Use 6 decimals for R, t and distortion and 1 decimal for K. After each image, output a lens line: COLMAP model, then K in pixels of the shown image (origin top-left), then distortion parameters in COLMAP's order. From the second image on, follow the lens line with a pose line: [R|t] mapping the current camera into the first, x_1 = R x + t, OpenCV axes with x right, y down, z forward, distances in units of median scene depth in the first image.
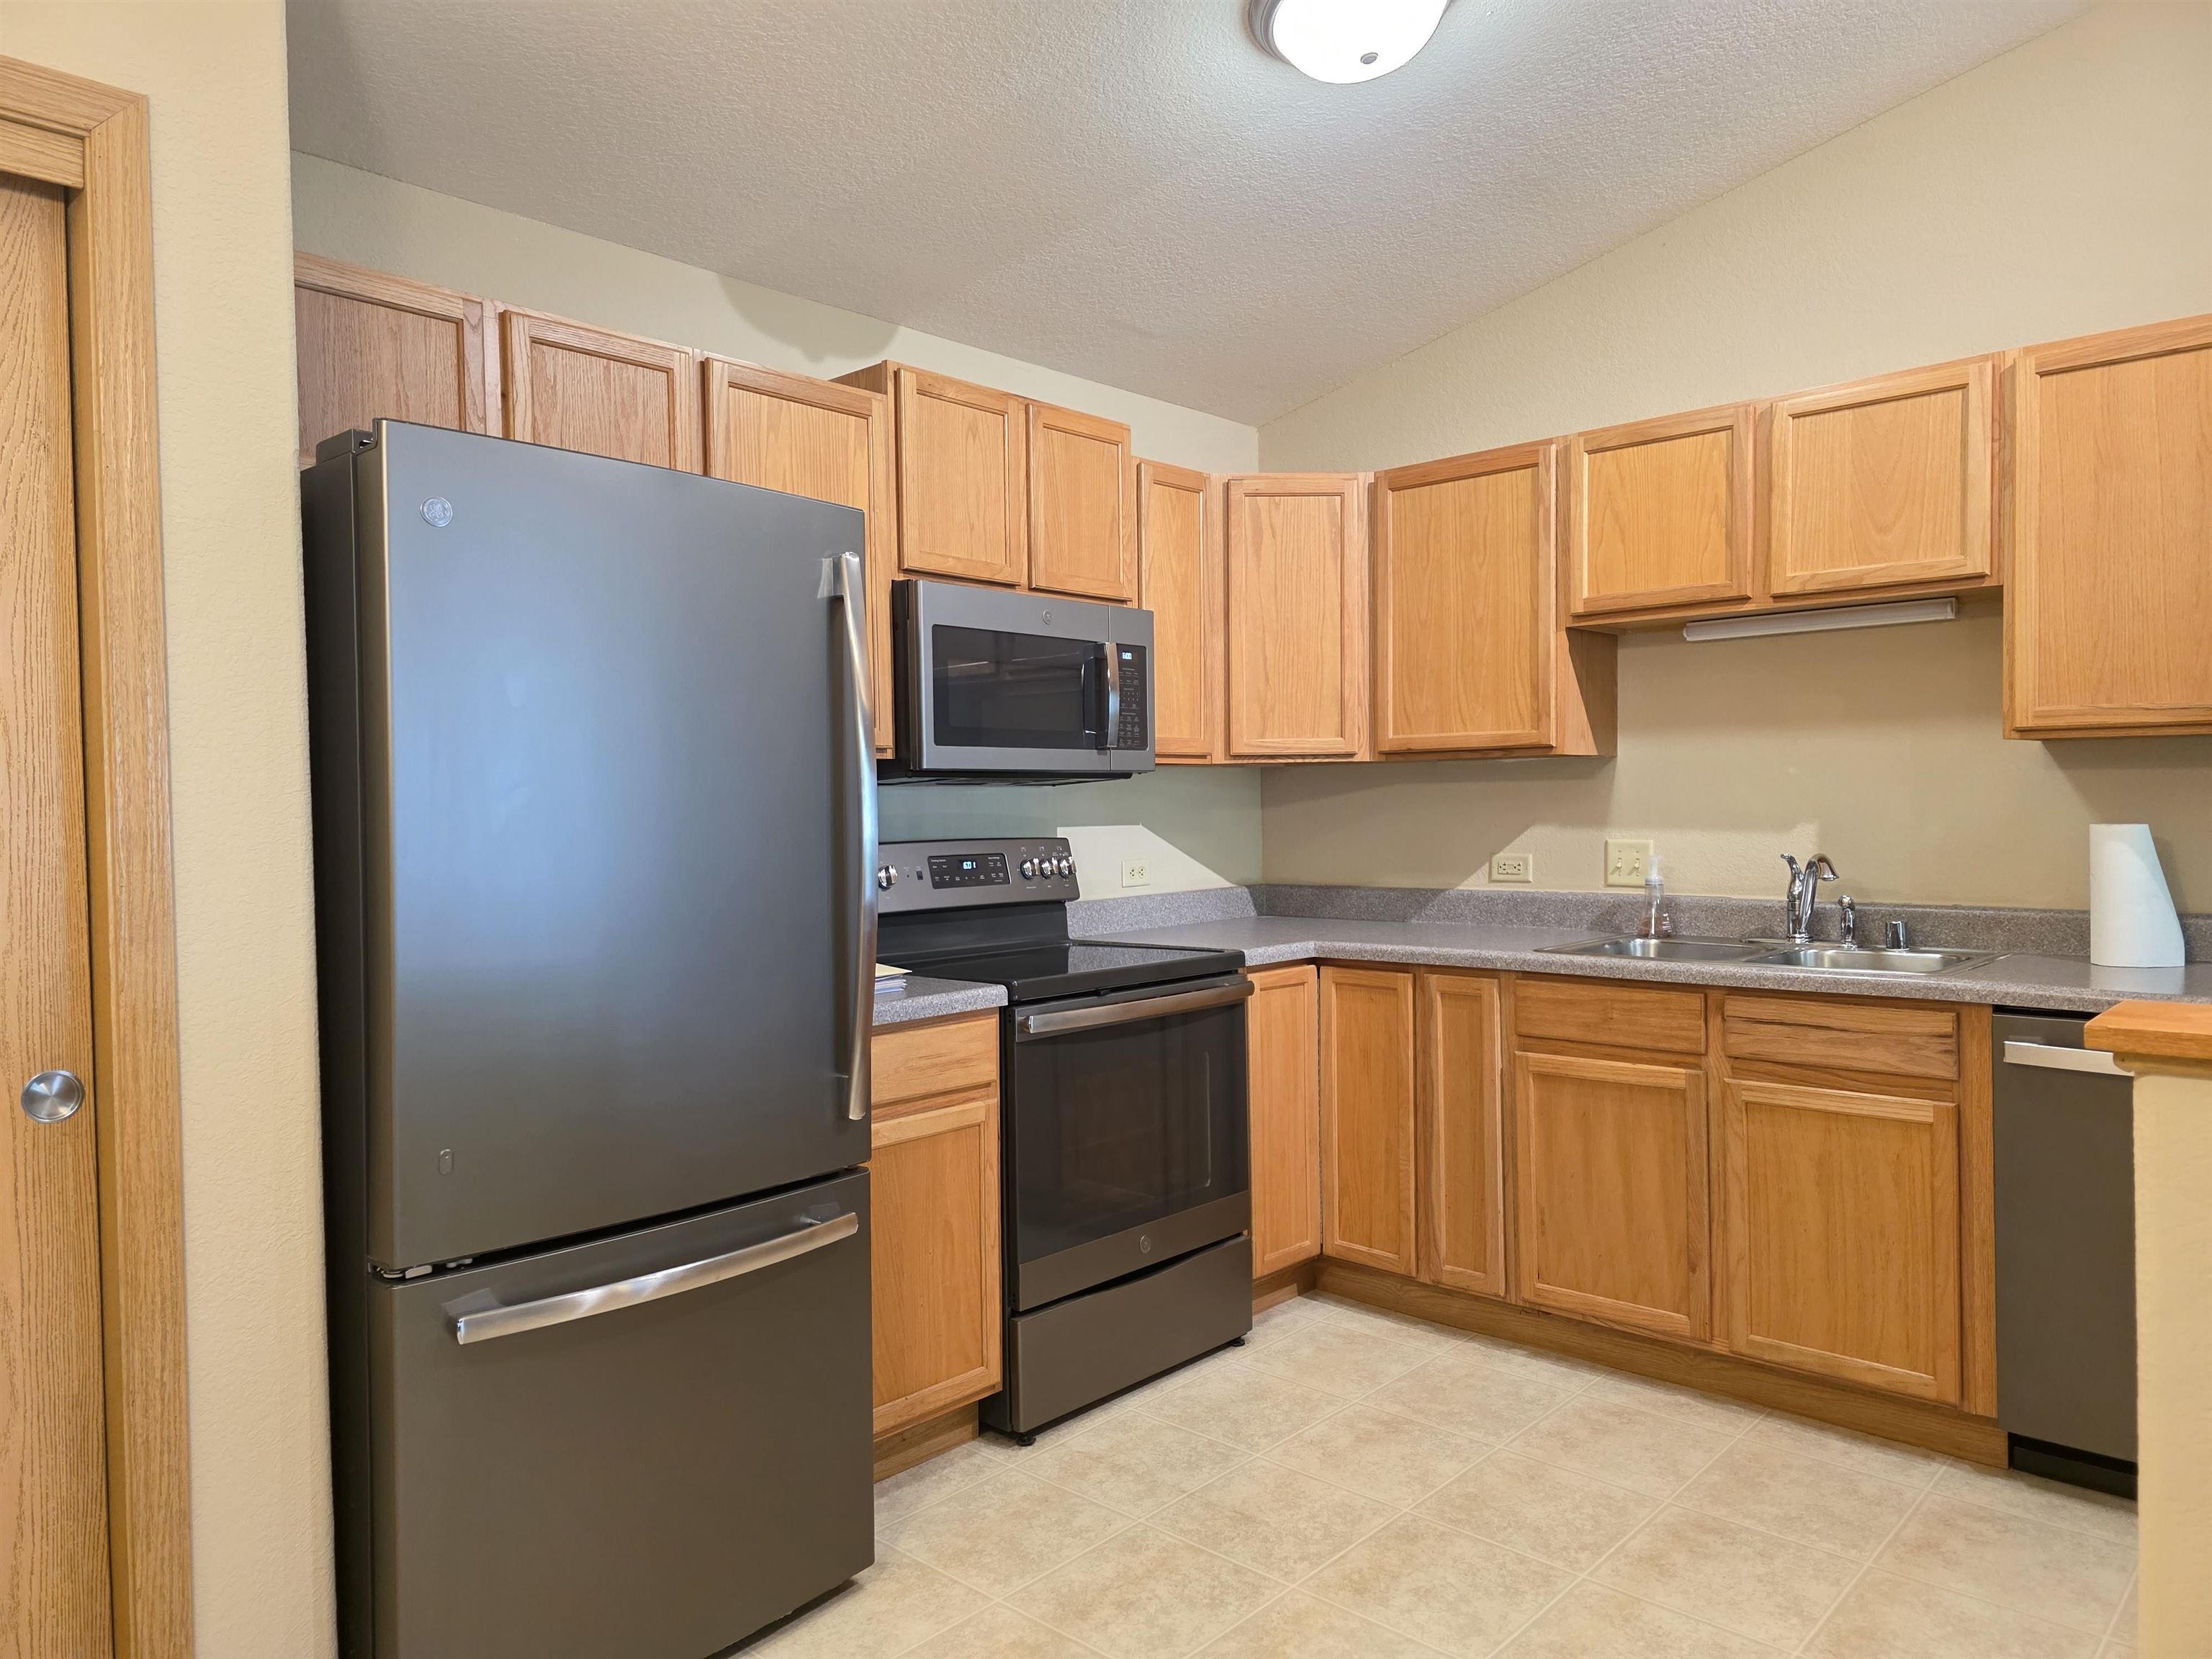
lens RADIAL K [[1477.1, 0, 1113.9], [0, 1477.1, 836.7], [0, 0, 1]] dist [0.064848, -0.056618]
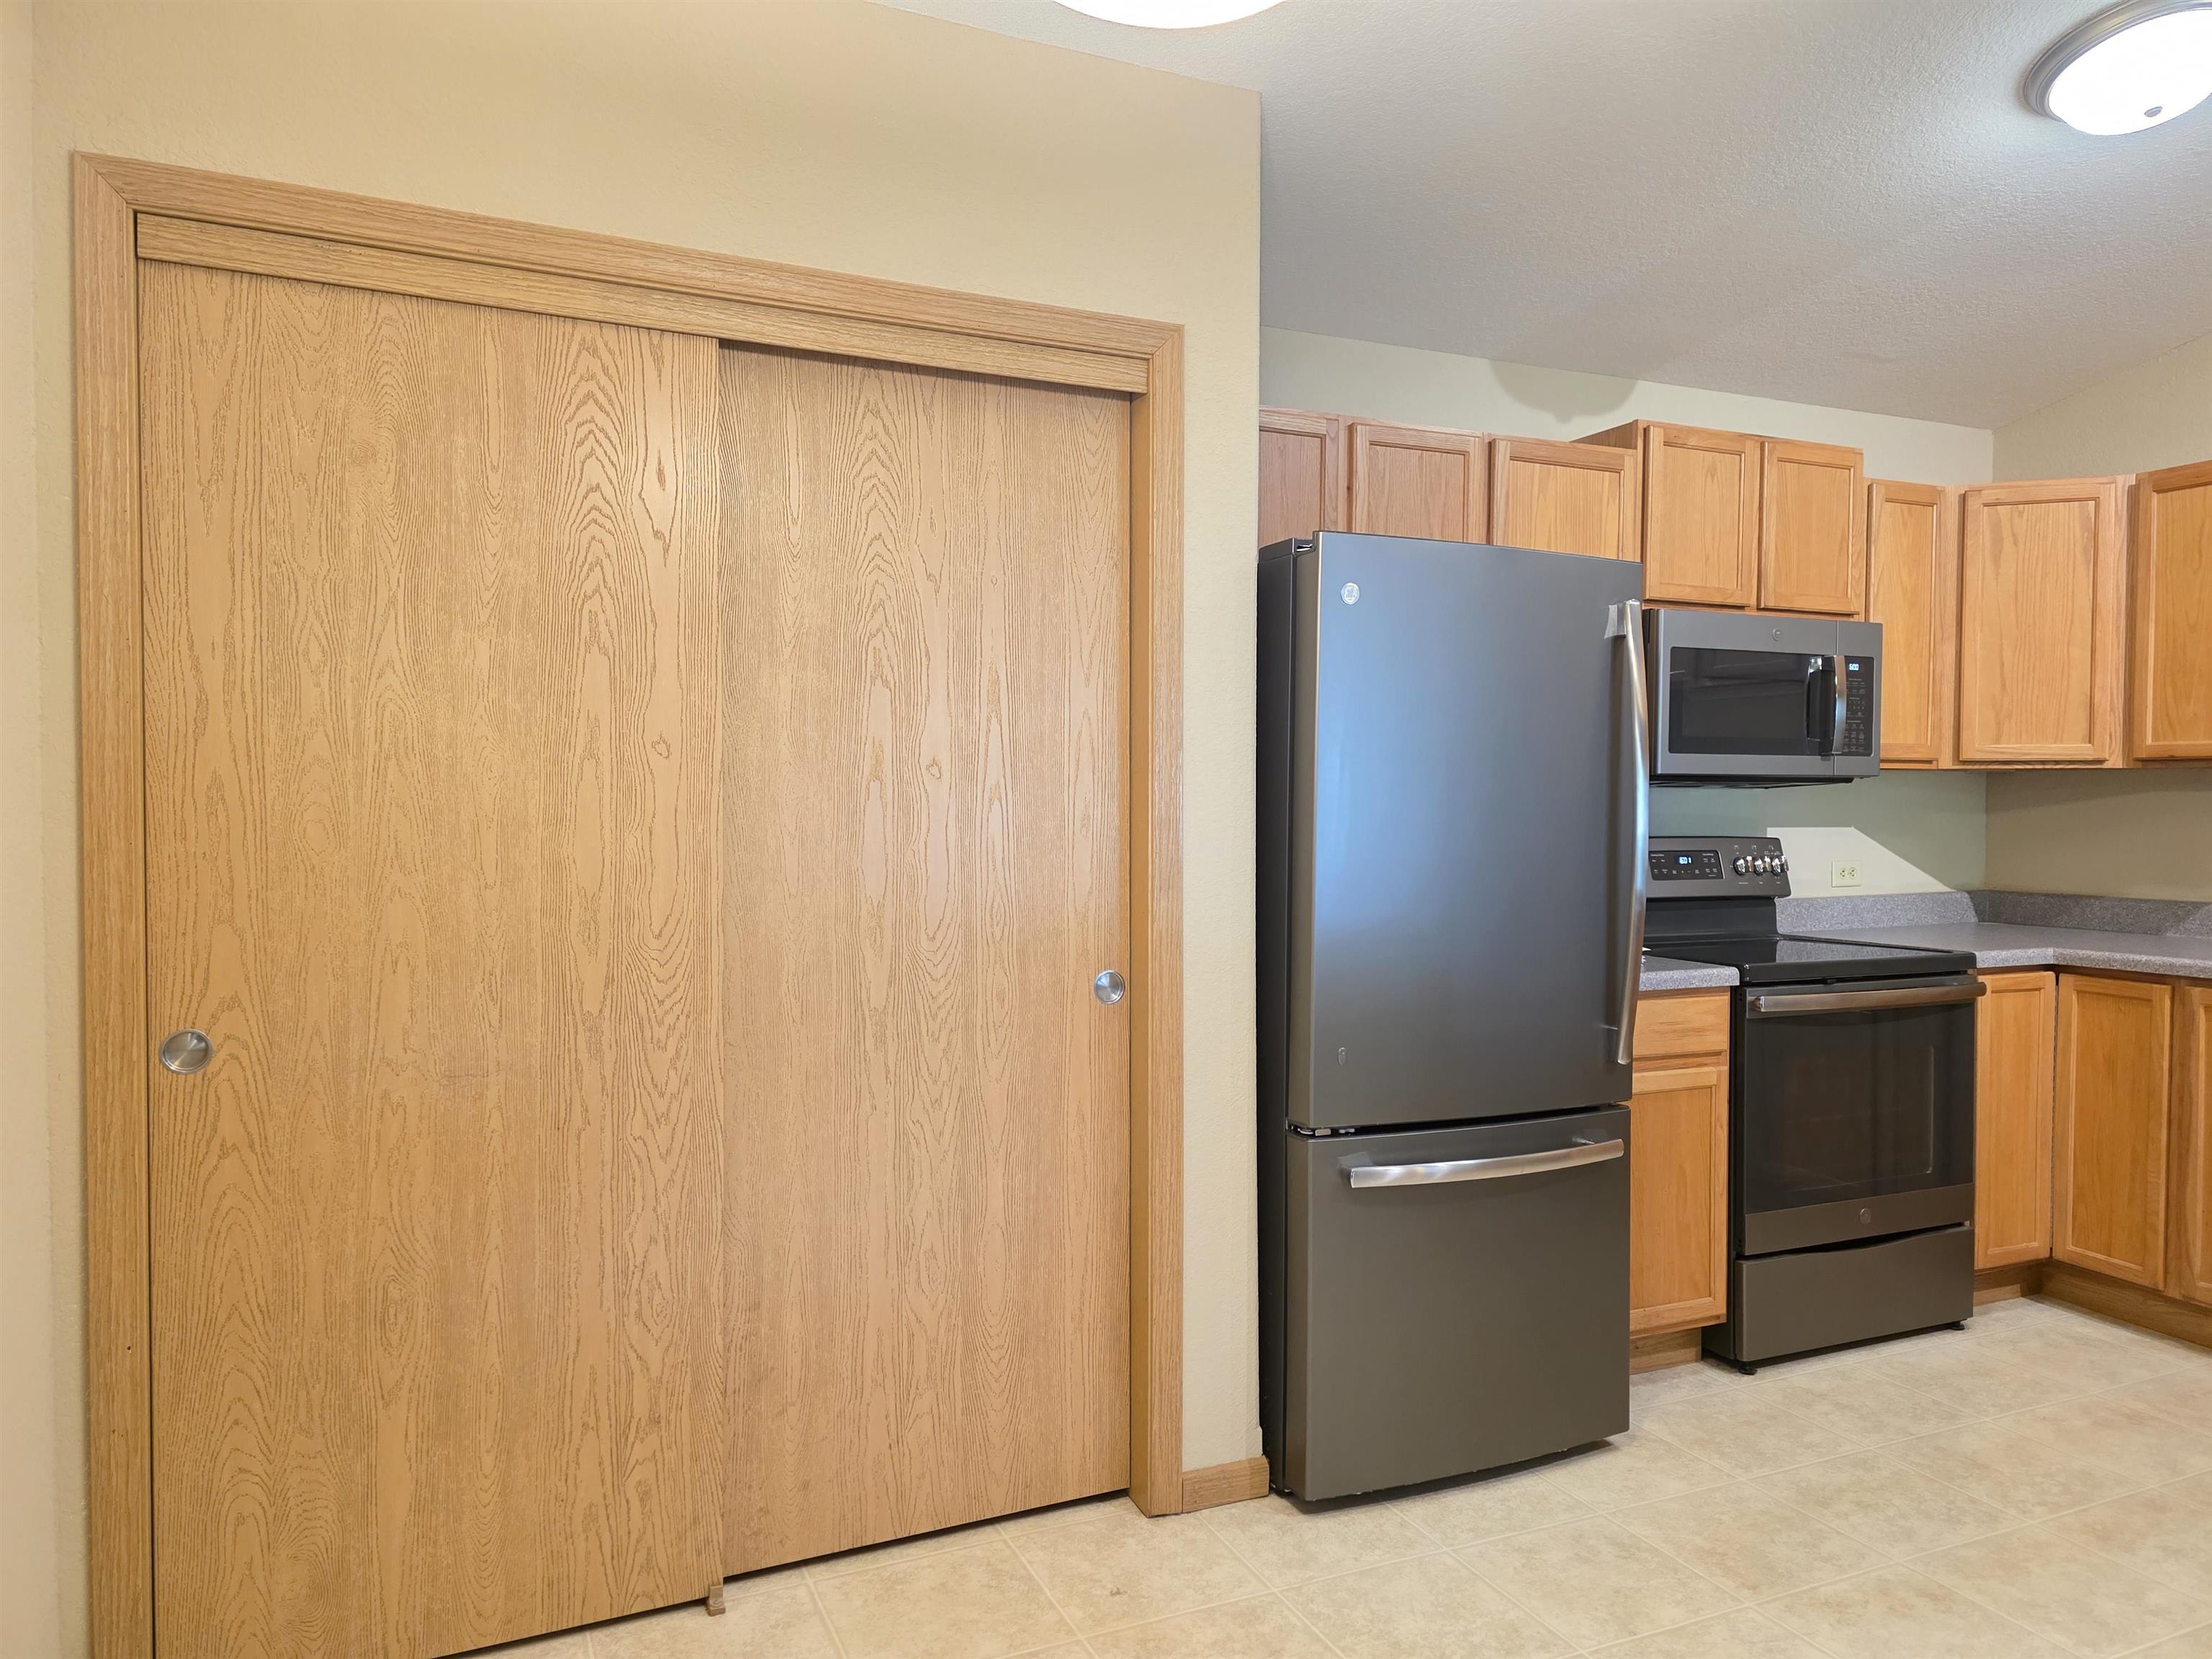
lens RADIAL K [[1477.1, 0, 1118.2], [0, 1477.1, 832.0], [0, 0, 1]] dist [0.064848, -0.056618]
pose [[0.920991, 0.027584, -0.388606, -0.067285], [-0.026487, 0.999616, 0.008179, 0.000699], [0.388682, 0.002761, 0.921368, -0.229222]]
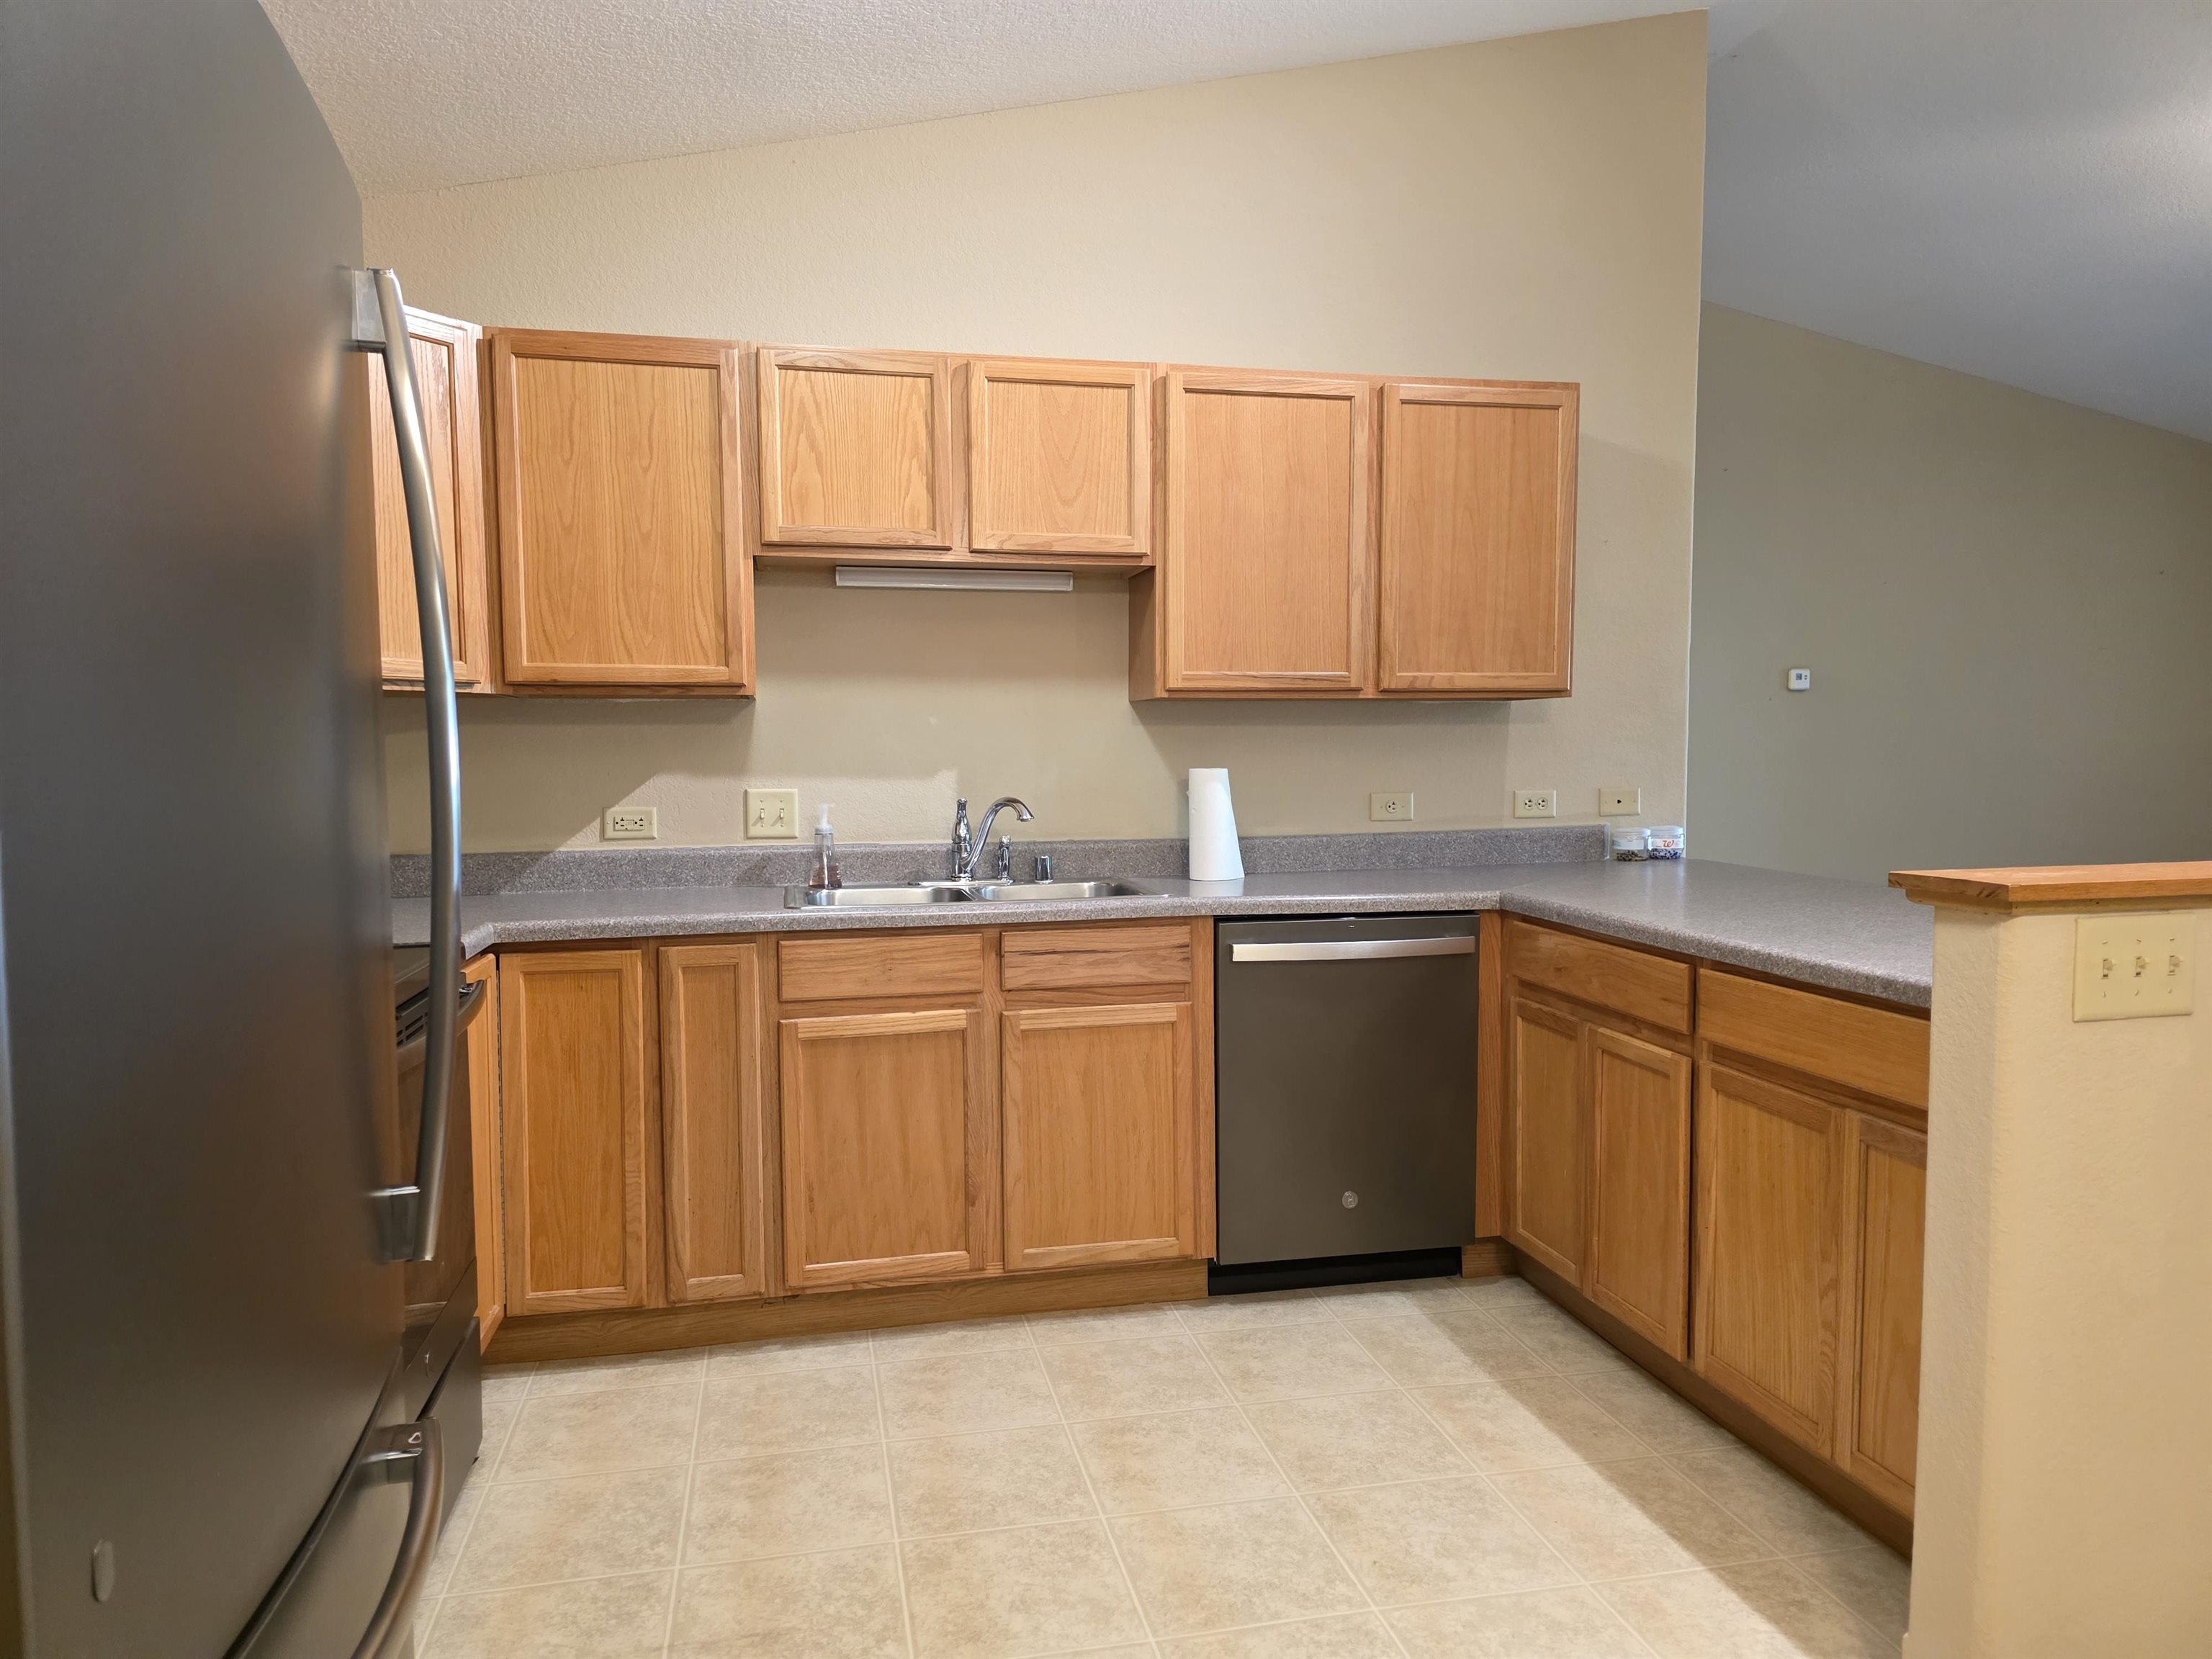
lens RADIAL K [[1477.1, 0, 1098.9], [0, 1477.1, 852.6], [0, 0, 1]] dist [0.064848, -0.056618]
pose [[0.578462, -0.044252, 0.814508, -0.385727], [0.019582, 0.998993, 0.040367, 0.010711], [-0.815474, -0.007401, 0.578746, 0.351015]]
